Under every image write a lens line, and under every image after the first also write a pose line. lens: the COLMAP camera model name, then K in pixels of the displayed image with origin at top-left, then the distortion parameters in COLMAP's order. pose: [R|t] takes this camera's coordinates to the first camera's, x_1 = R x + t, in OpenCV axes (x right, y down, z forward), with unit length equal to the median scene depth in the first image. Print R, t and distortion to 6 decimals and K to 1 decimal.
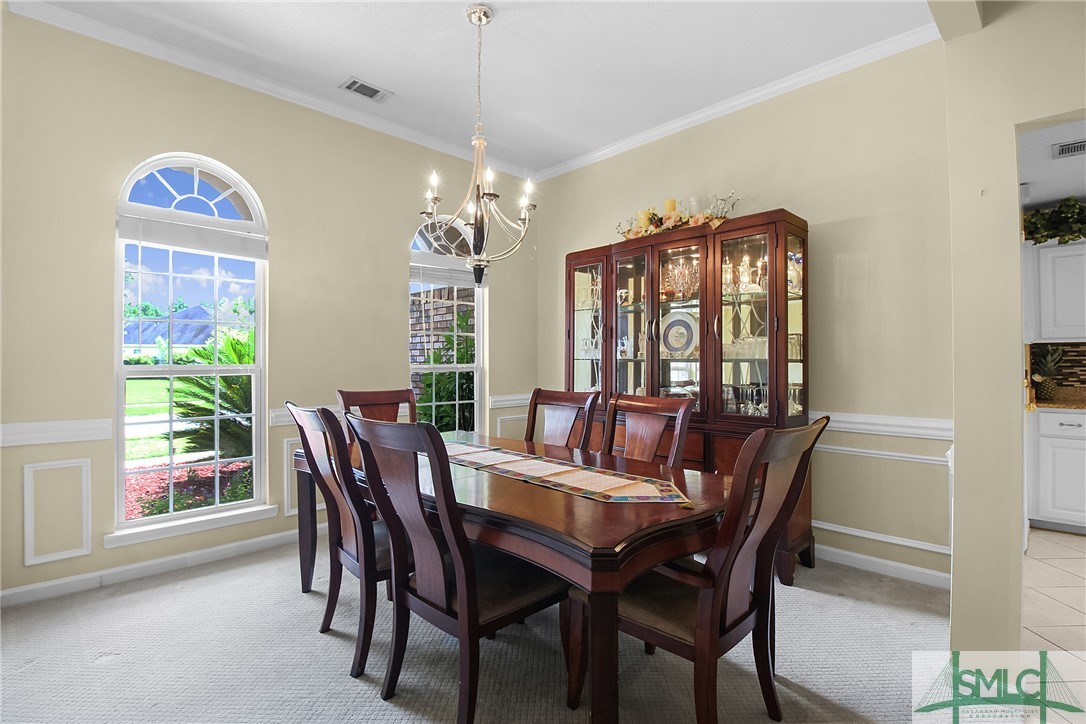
lens RADIAL K [[514.1, 0, 543.9], [0, 514.1, 353.0], [0, 0, 1]] dist [-0.001862, -0.011734]
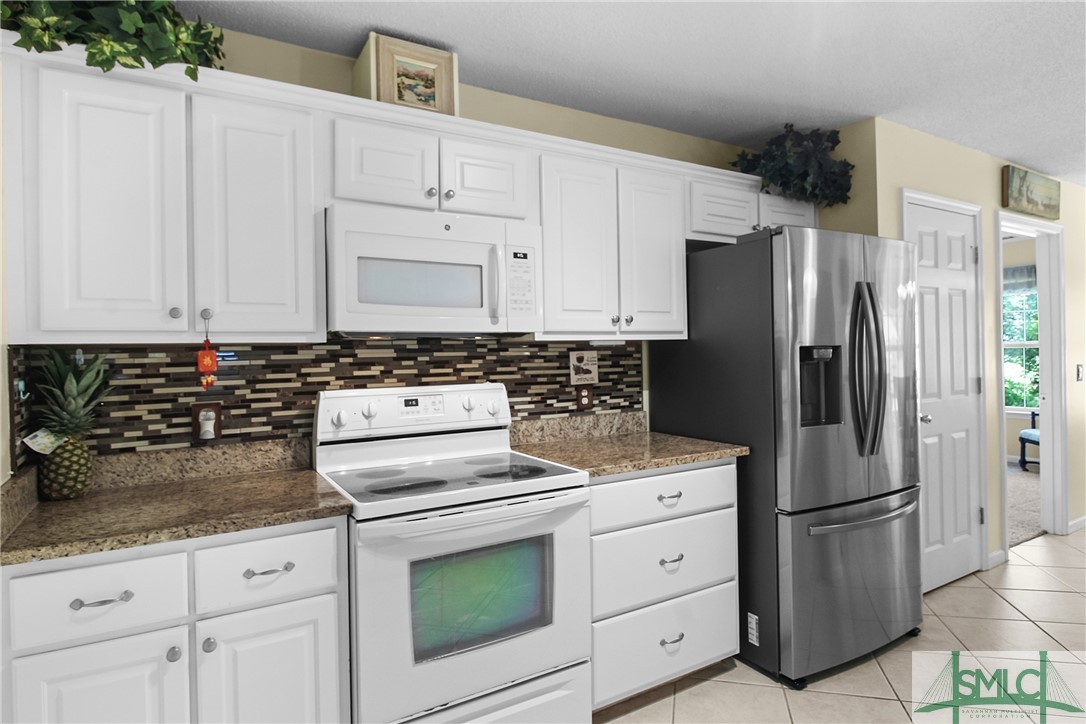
lens RADIAL K [[587.9, 0, 544.0], [0, 587.9, 343.5], [0, 0, 1]] dist [0.001933, -0.002140]
pose [[0.228766, 0.005512, 0.973466, 0.687542], [-0.002359, 0.999984, -0.005108, -0.019941], [-0.973479, -0.001128, 0.228776, 0.593599]]
